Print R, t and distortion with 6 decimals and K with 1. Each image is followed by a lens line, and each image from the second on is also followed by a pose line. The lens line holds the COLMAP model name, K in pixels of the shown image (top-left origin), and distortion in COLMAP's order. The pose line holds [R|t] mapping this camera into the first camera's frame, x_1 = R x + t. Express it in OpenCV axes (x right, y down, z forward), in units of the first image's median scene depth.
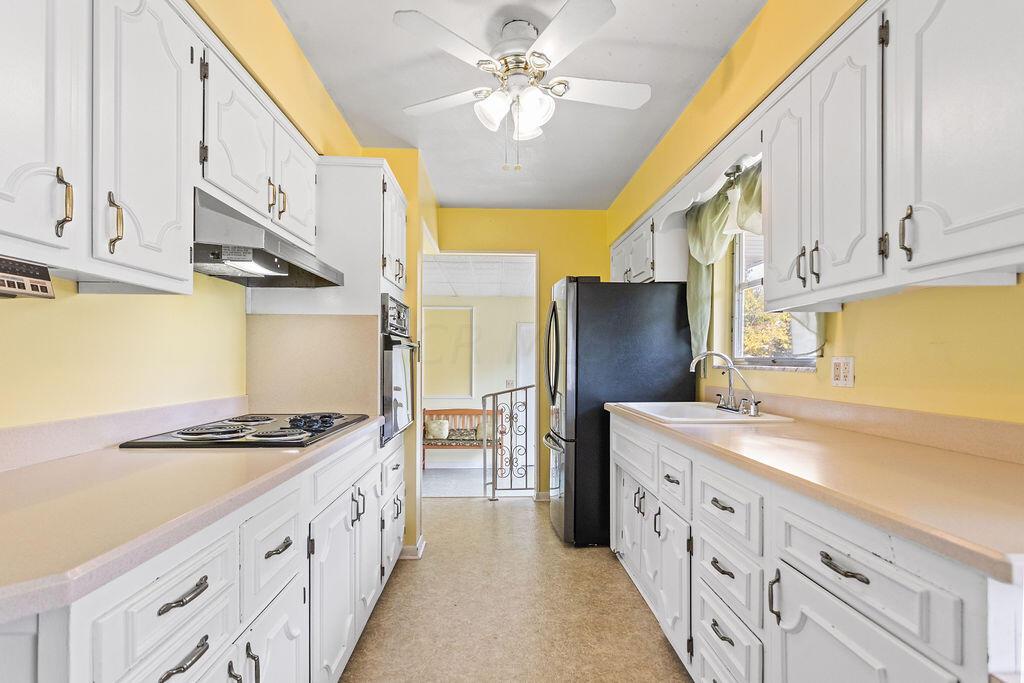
lens RADIAL K [[487.2, 0, 515.3], [0, 487.2, 359.8], [0, 0, 1]] dist [0.000773, 0.000336]
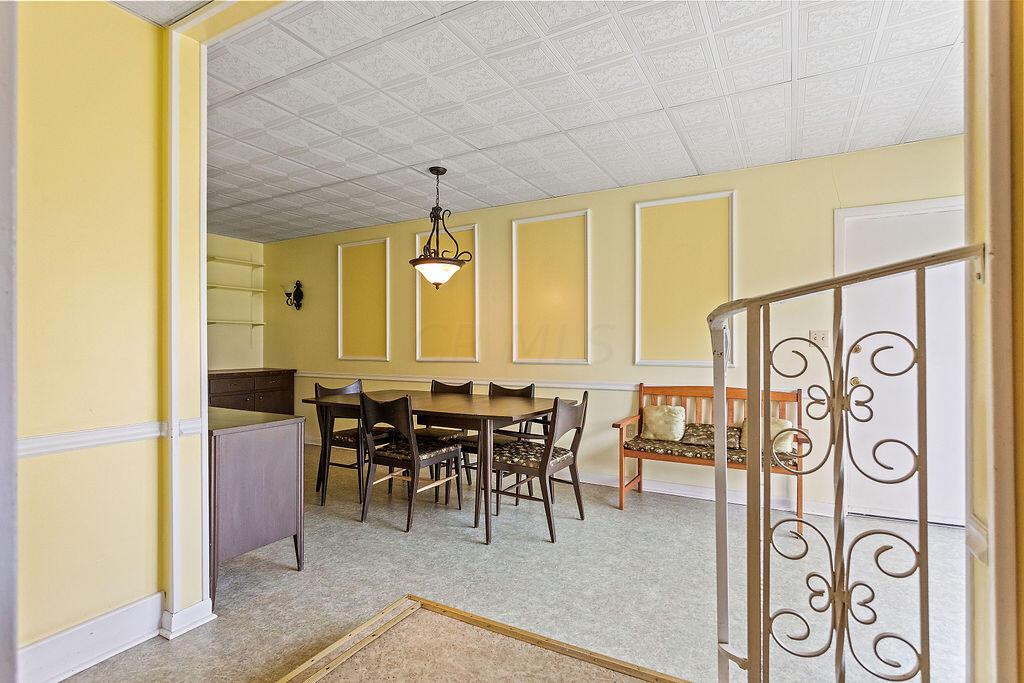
lens RADIAL K [[520.4, 0, 512.0], [0, 520.4, 341.5], [0, 0, 1]] dist [-0.000065, -0.000053]
pose [[0.861350, -0.006854, -0.507966, -0.015657], [0.006950, 0.999974, -0.001707, 0.089357], [0.507965, -0.002060, 0.861375, 0.704542]]
